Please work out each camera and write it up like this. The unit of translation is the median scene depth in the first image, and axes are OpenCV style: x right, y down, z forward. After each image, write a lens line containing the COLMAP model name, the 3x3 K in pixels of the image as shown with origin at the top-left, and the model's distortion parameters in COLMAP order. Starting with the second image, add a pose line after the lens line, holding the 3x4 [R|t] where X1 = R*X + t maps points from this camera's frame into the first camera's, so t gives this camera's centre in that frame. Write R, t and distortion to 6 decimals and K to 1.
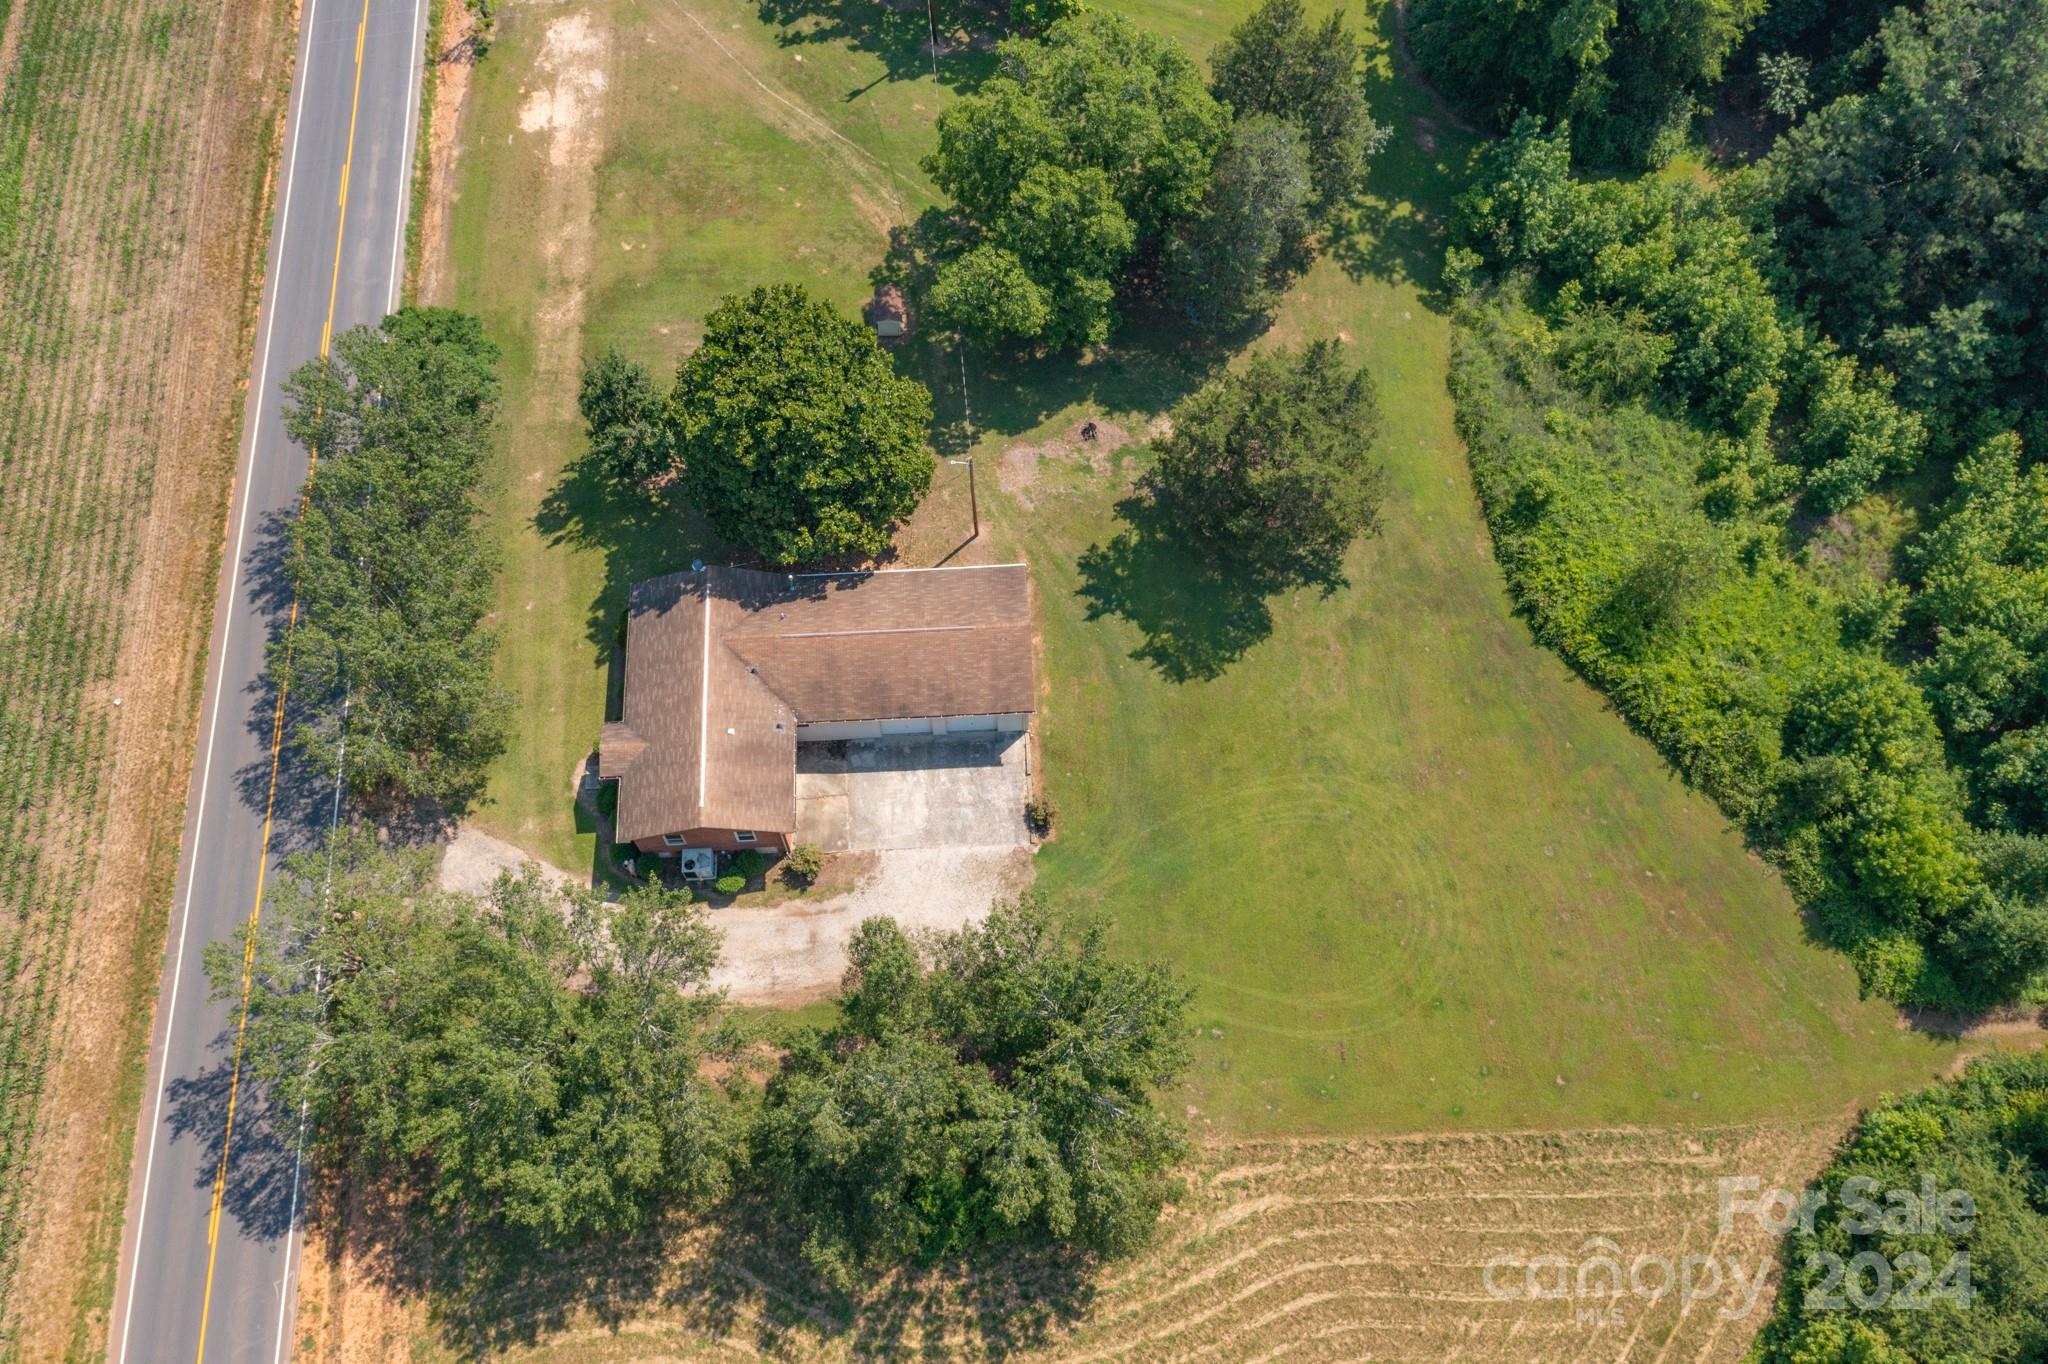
lens RADIAL K [[1625.5, 0, 1024.0], [0, 1625.5, 682.0], [0, 0, 1]] dist [-0.007995, 0.017992]
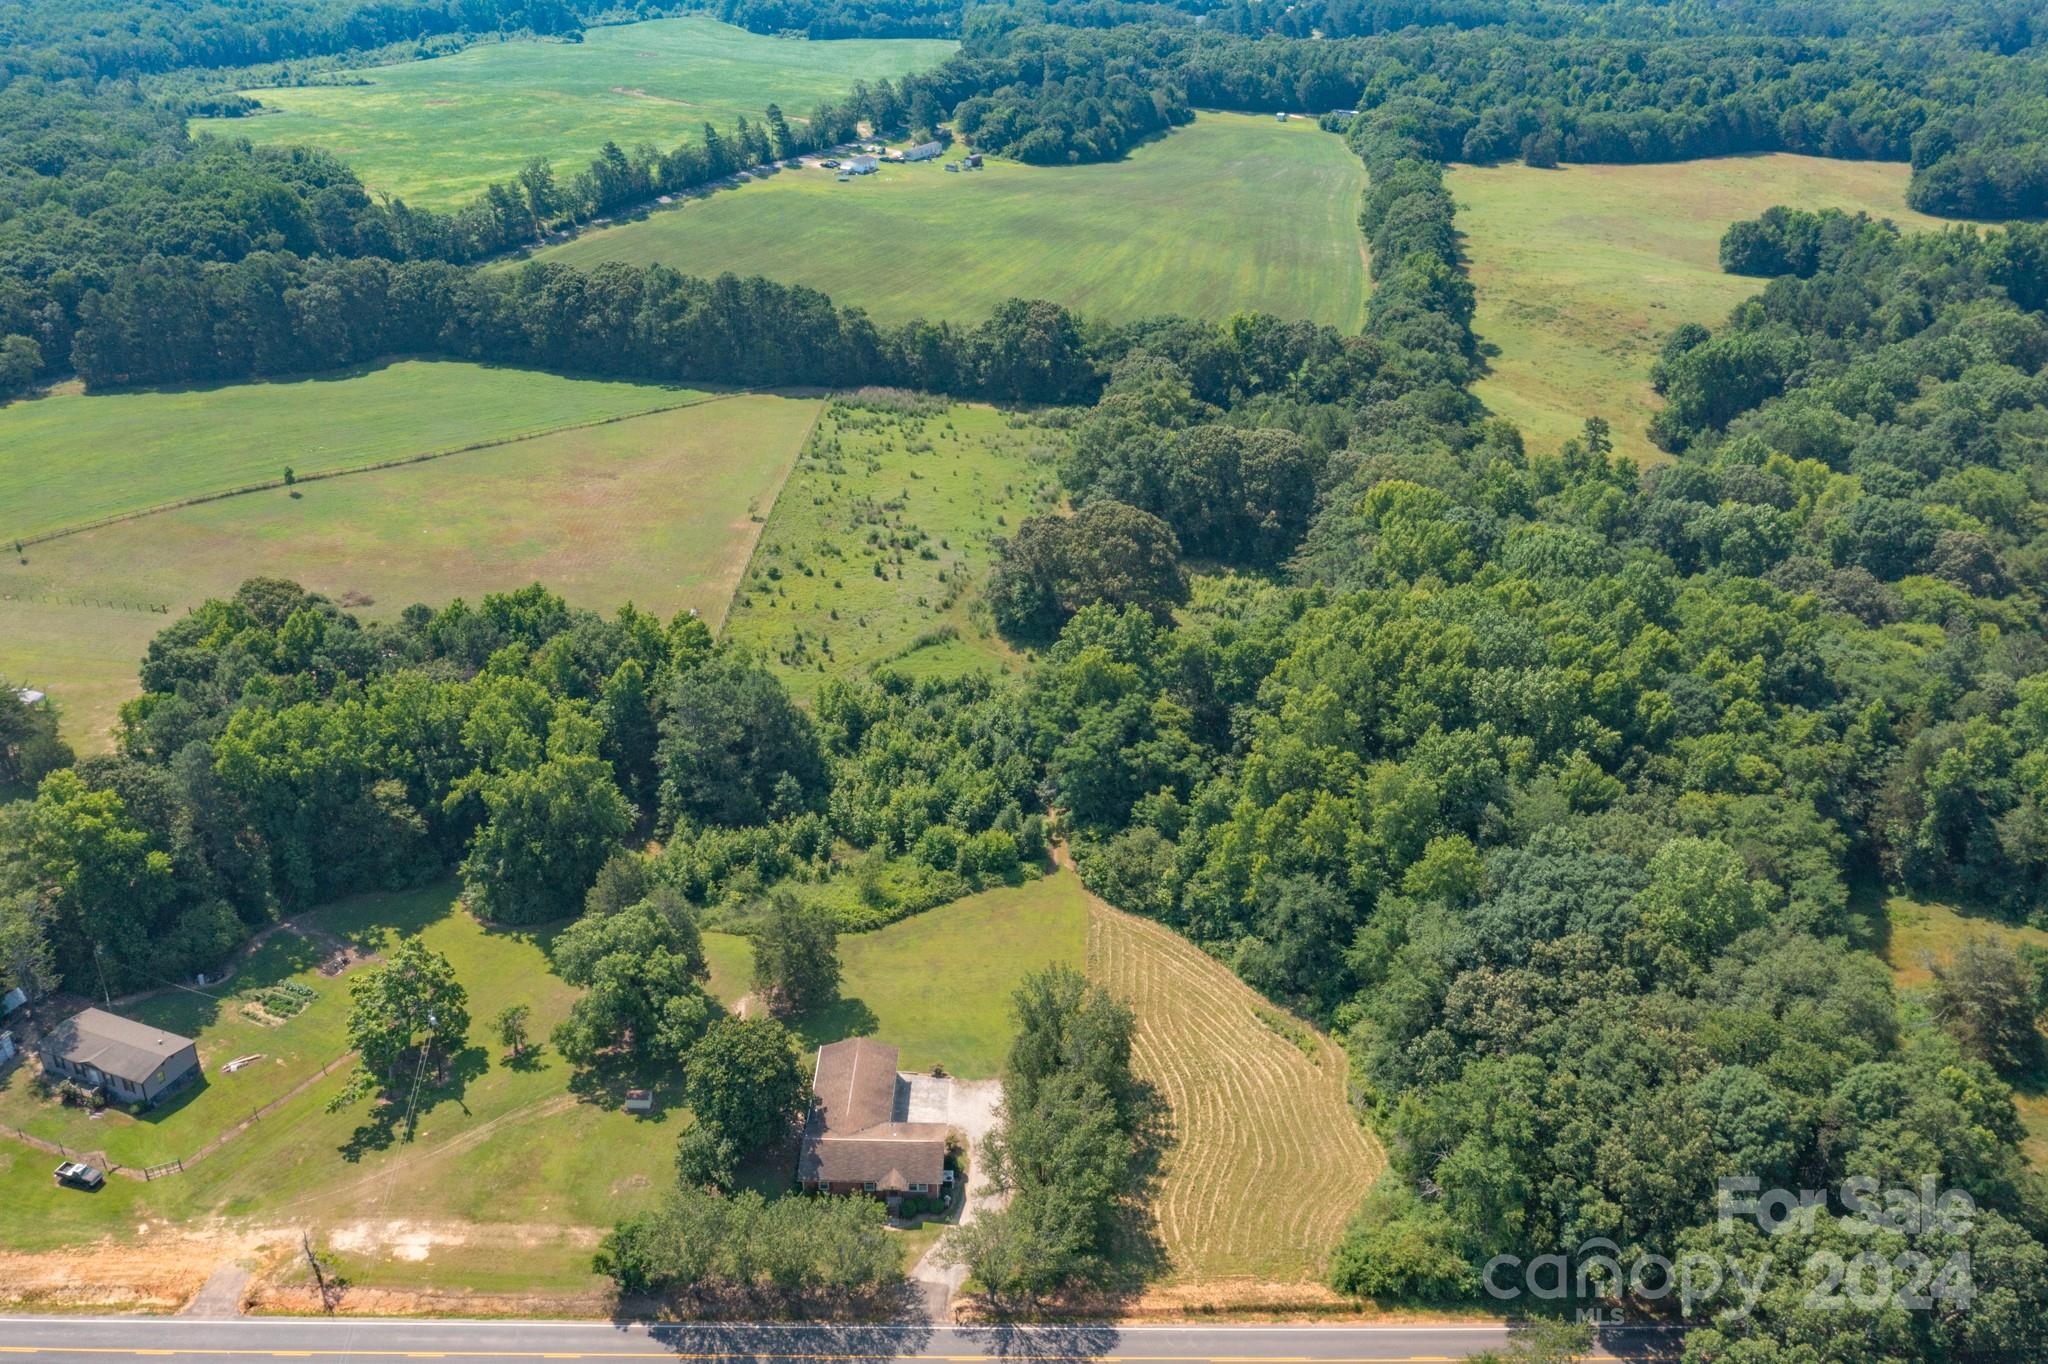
lens RADIAL K [[1669.6, 0, 1024.0], [0, 1669.6, 682.0], [0, 0, 1]] dist [-0.014767, 0.086289]
pose [[0.070311, -0.461799, 0.884194, -1.681695], [0.890424, 0.428625, 0.153057, -0.373650], [-0.449669, 0.776545, 0.441333, -0.431180]]
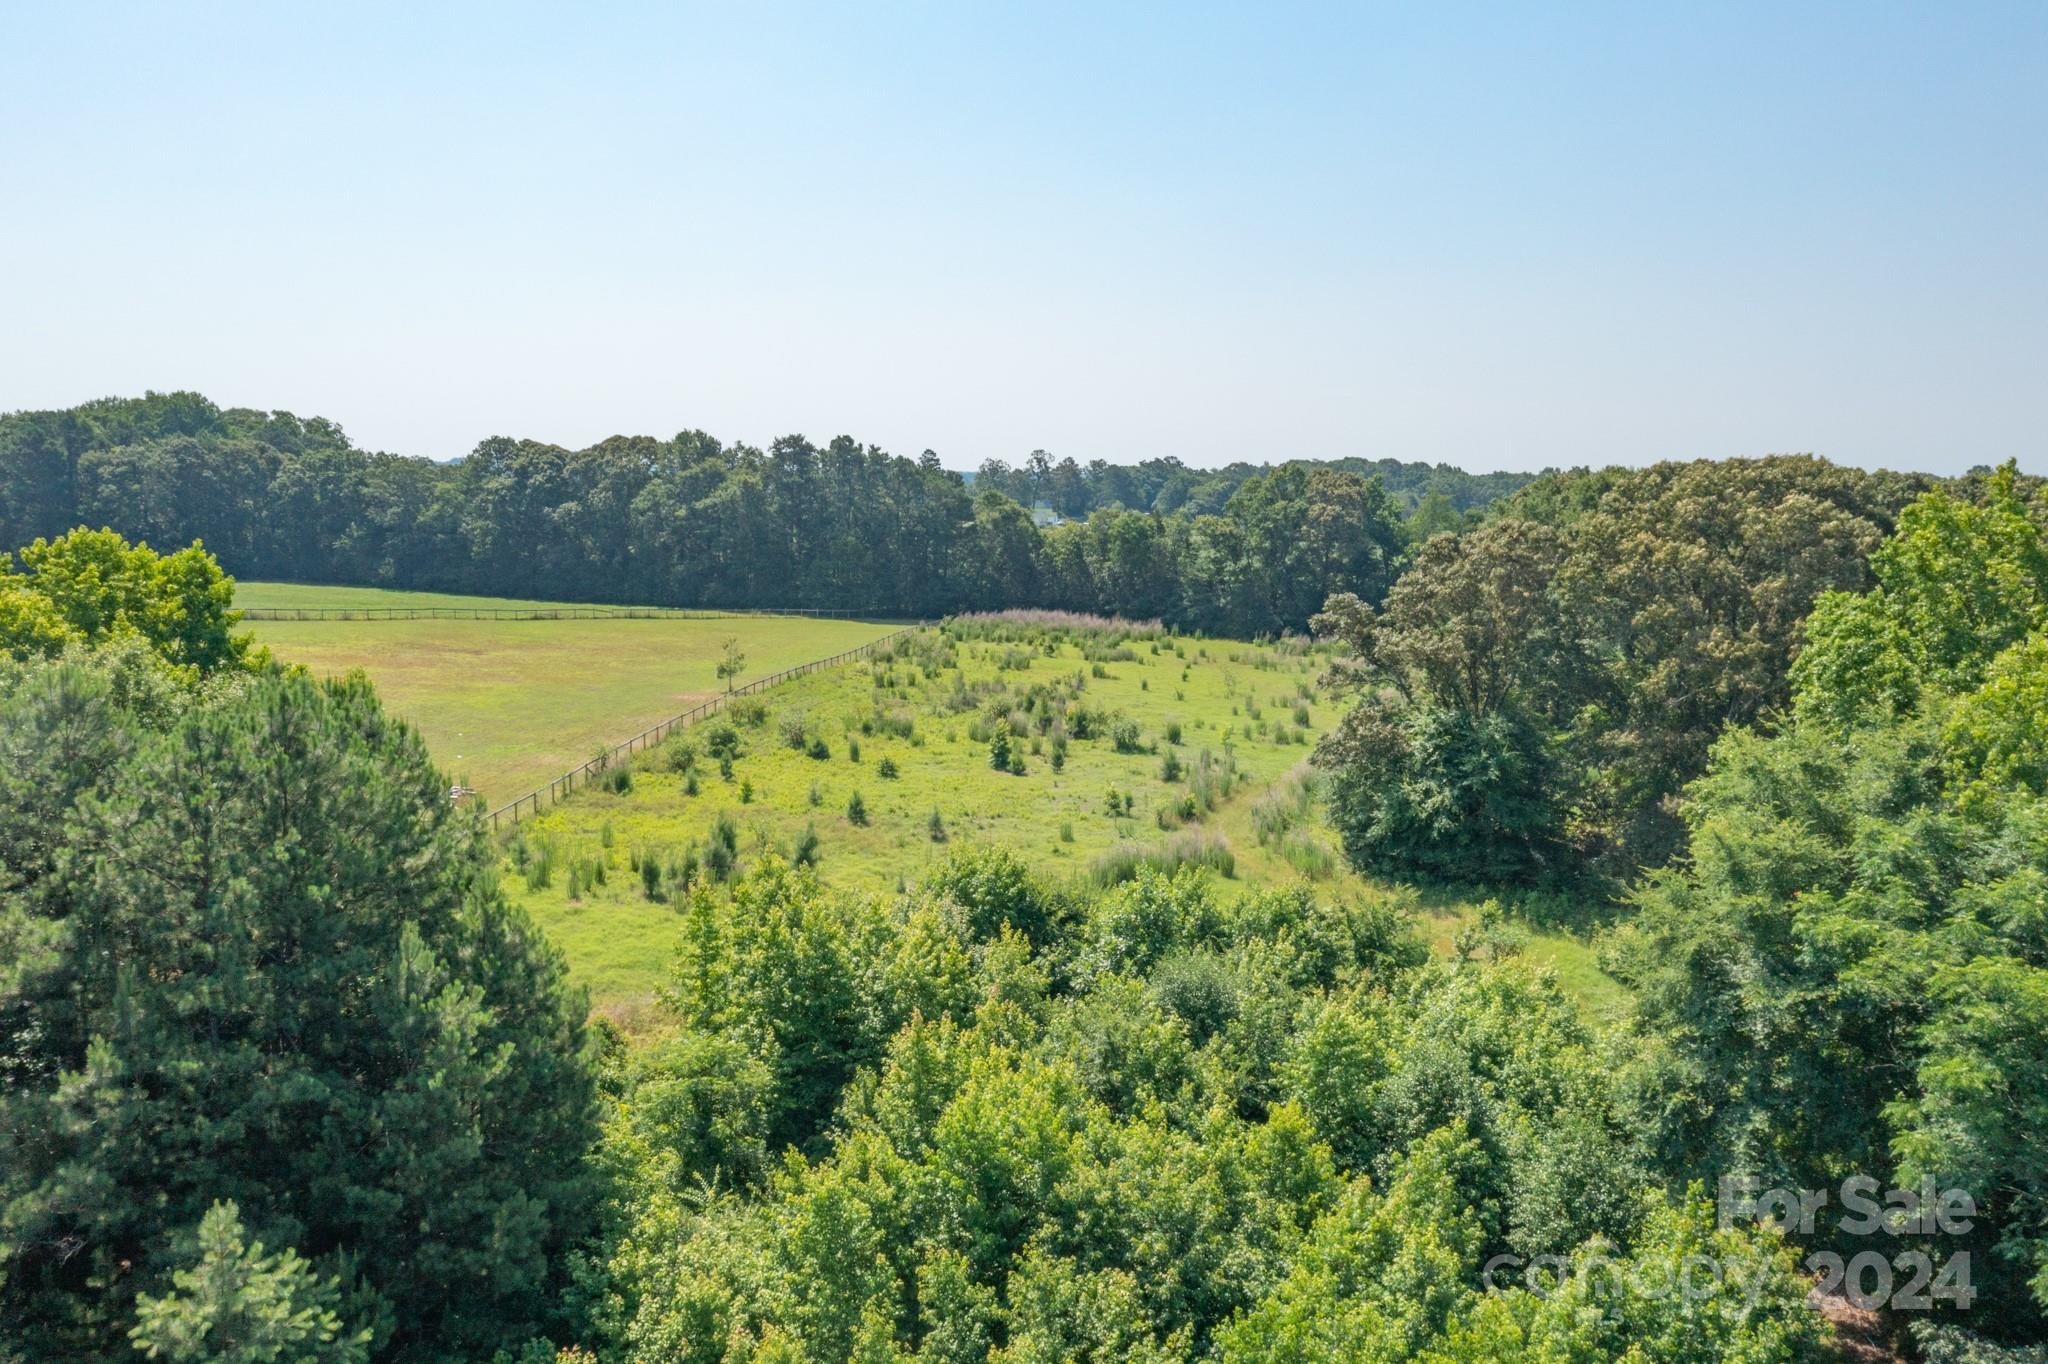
lens RADIAL K [[1625.5, 0, 1024.0], [0, 1625.5, 682.0], [0, 0, 1]] dist [-0.007995, 0.017992]
pose [[0.175968, -0.131109, 0.975626, 0.285322], [0.878002, 0.469069, -0.095324, -0.095078], [-0.445138, 0.873376, 0.197655, 0.775549]]
